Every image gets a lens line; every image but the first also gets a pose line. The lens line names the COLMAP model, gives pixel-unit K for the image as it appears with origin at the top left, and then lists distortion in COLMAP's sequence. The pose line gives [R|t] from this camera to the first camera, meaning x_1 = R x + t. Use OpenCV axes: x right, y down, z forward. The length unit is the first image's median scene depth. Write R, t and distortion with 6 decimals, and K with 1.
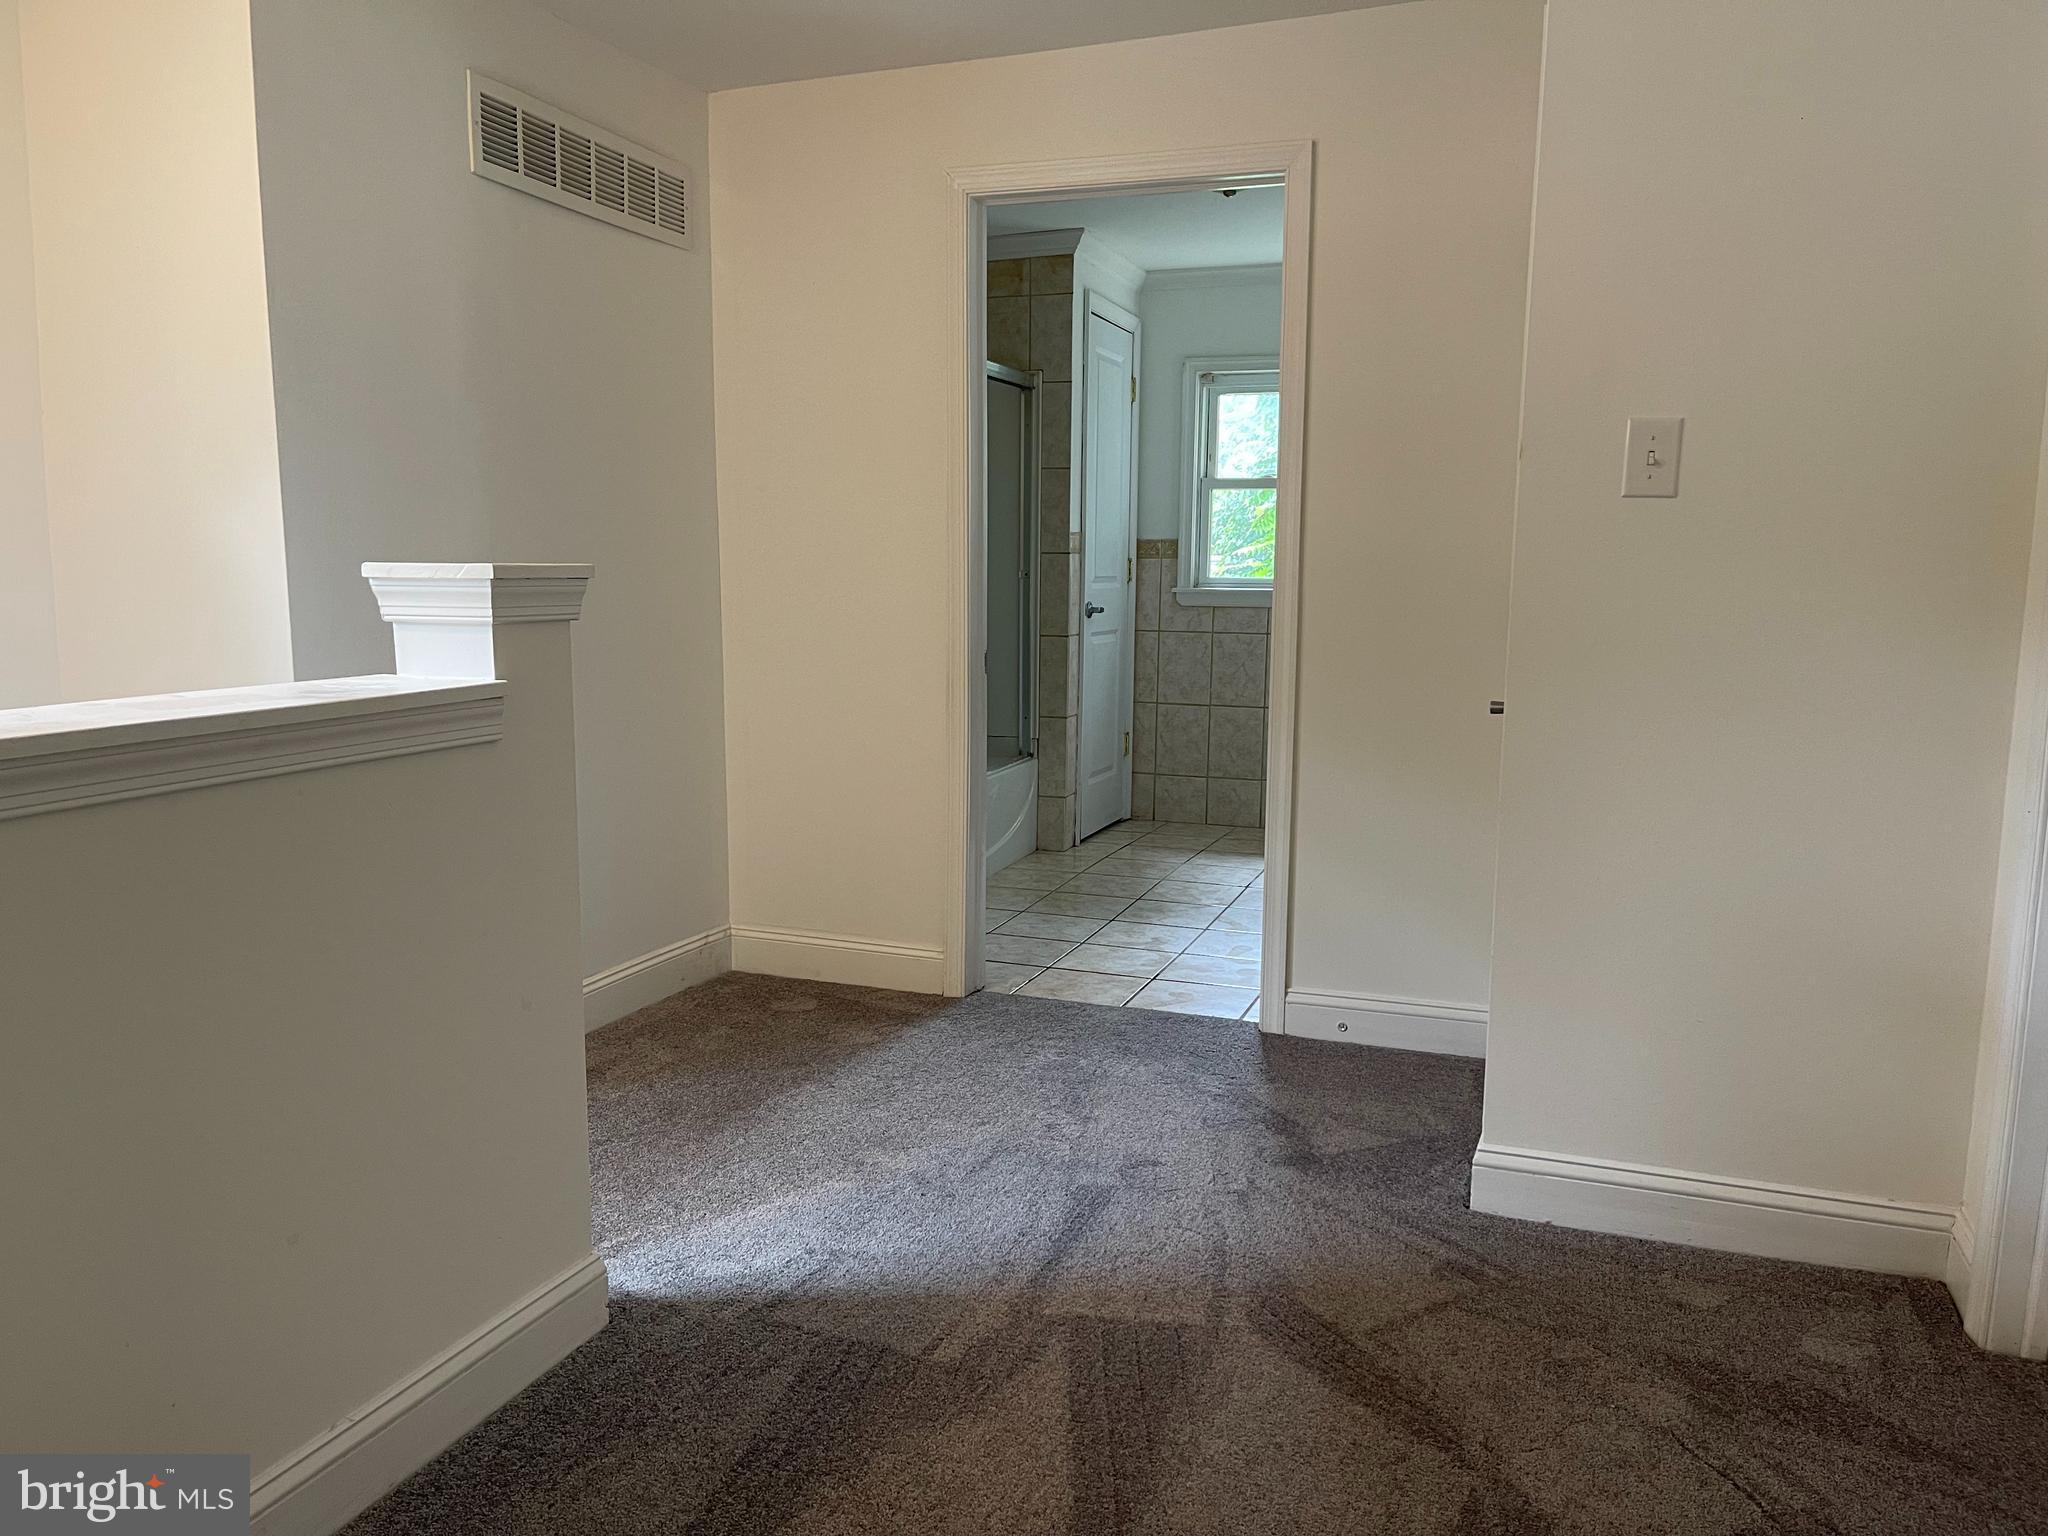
lens RADIAL K [[1542.0, 0, 1026.3], [0, 1542.0, 771.1], [0, 0, 1]] dist [0.077342, -0.097569]
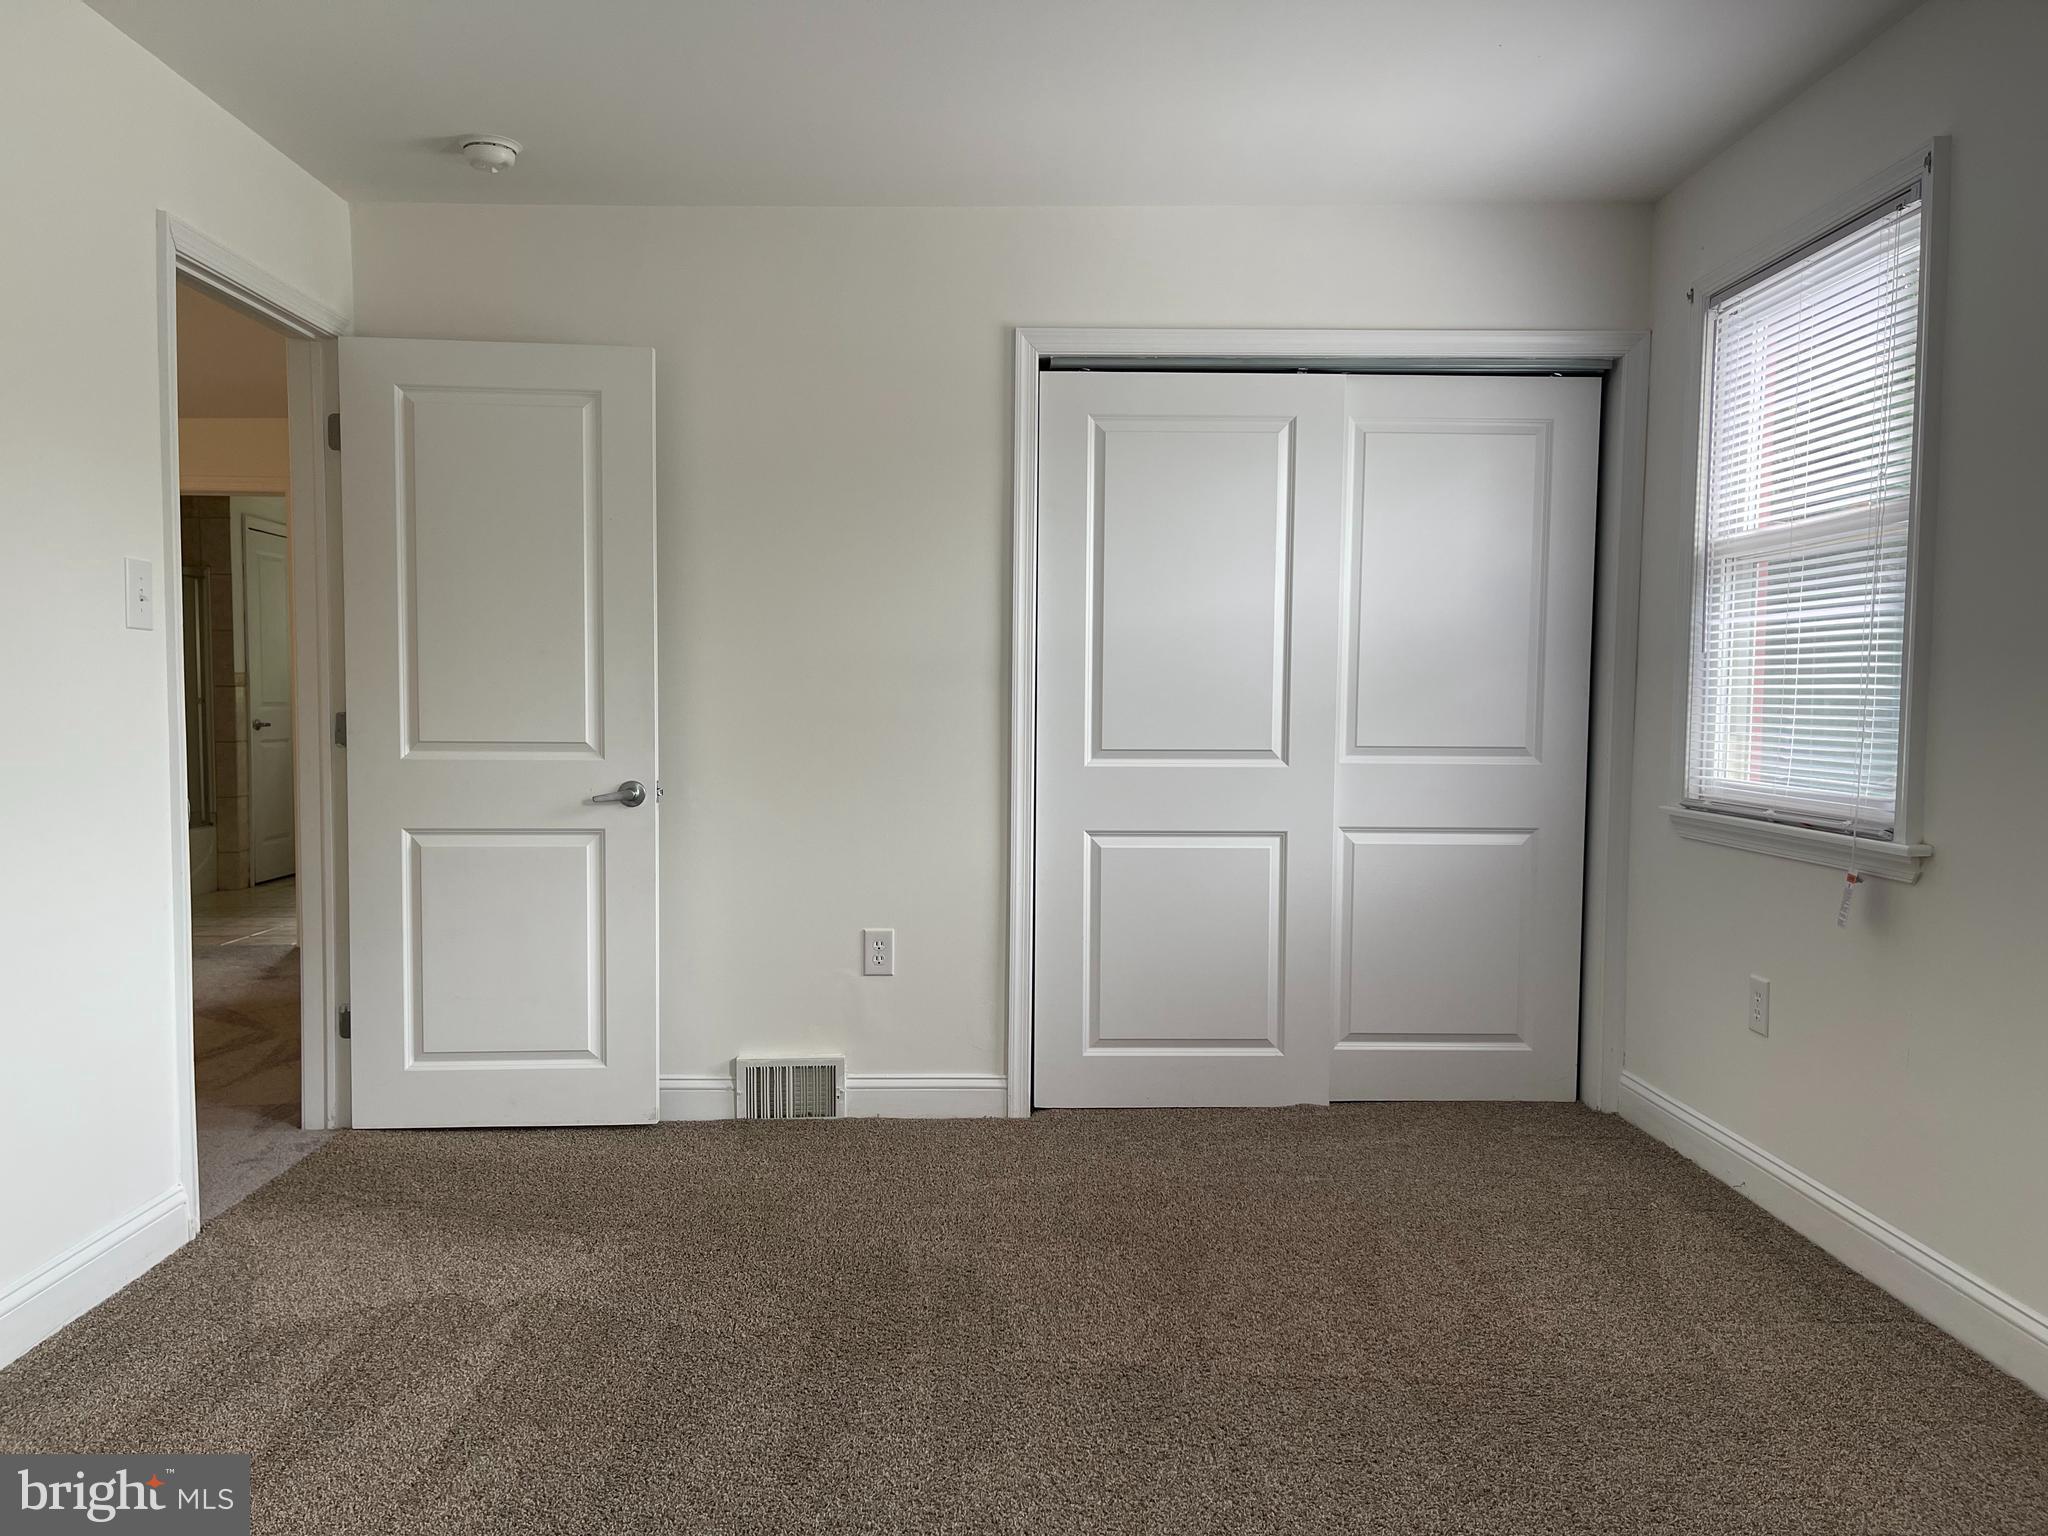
lens RADIAL K [[1542.0, 0, 1022.7], [0, 1542.0, 785.1], [0, 0, 1]] dist [0.077342, -0.097569]
pose [[0.926556, -0.018890, 0.375682, 0.159885], [0.047869, 0.996539, -0.067953, 0.090763], [-0.373099, 0.080946, 0.924254, -0.654295]]
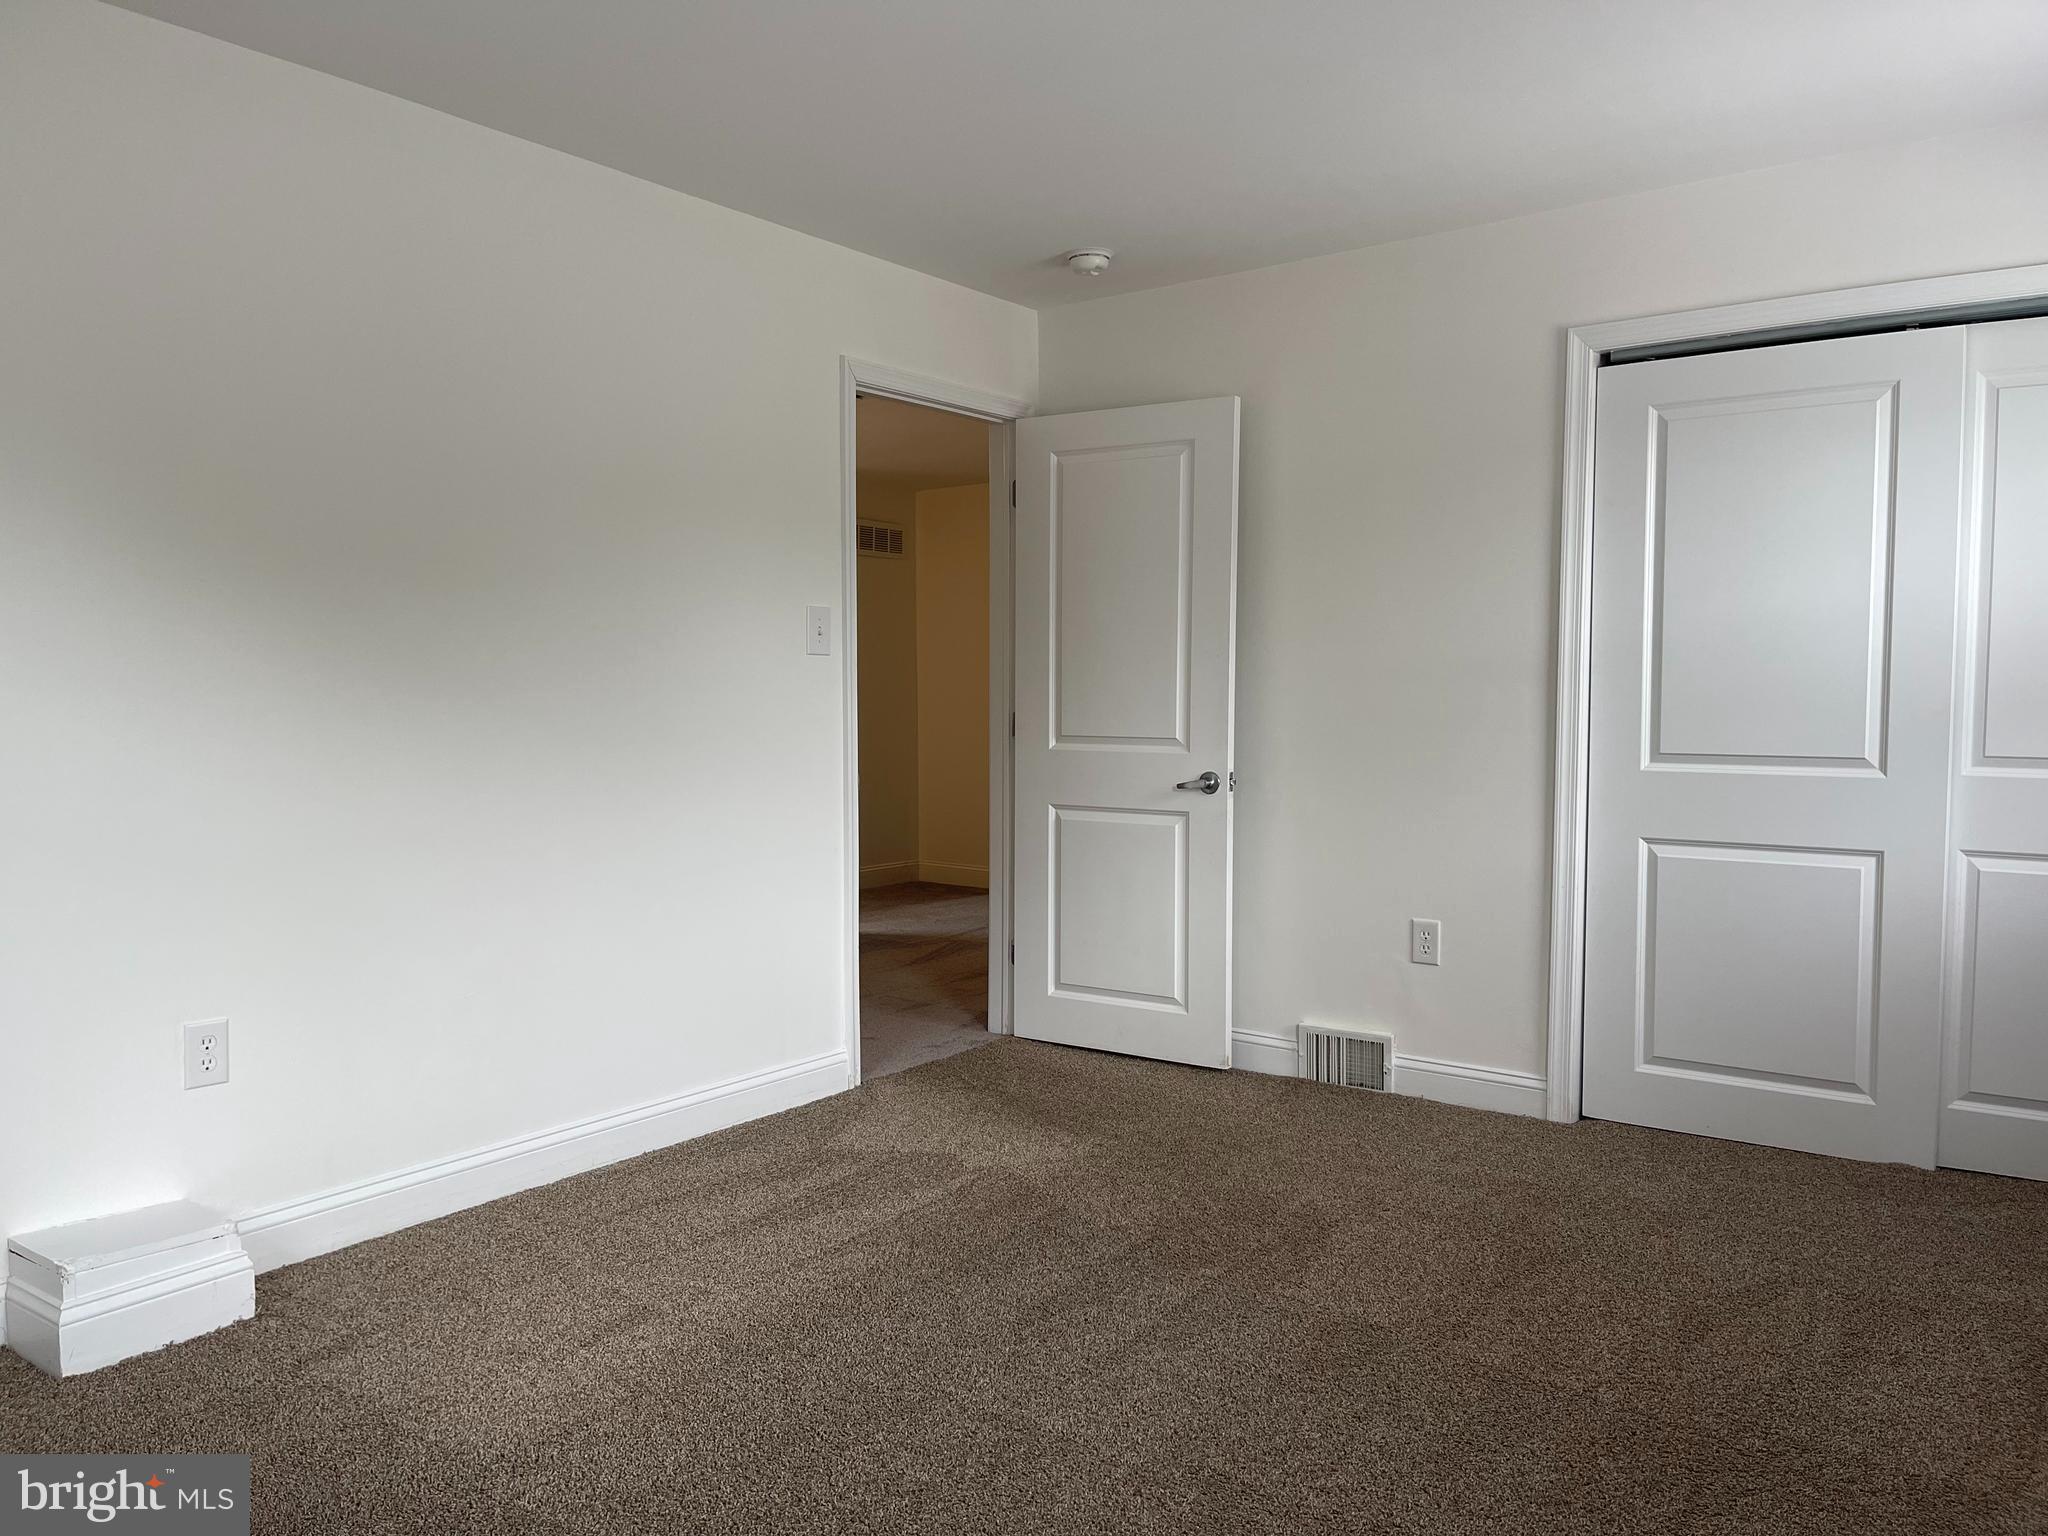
lens RADIAL K [[1542.0, 0, 1028.9], [0, 1542.0, 784.9], [0, 0, 1]] dist [0.077342, -0.097569]
pose [[0.964278, 0.015971, -0.264409, 0.642399], [-0.035134, 0.997073, -0.067904, 0.106824], [0.262550, 0.074768, 0.962017, -0.854452]]
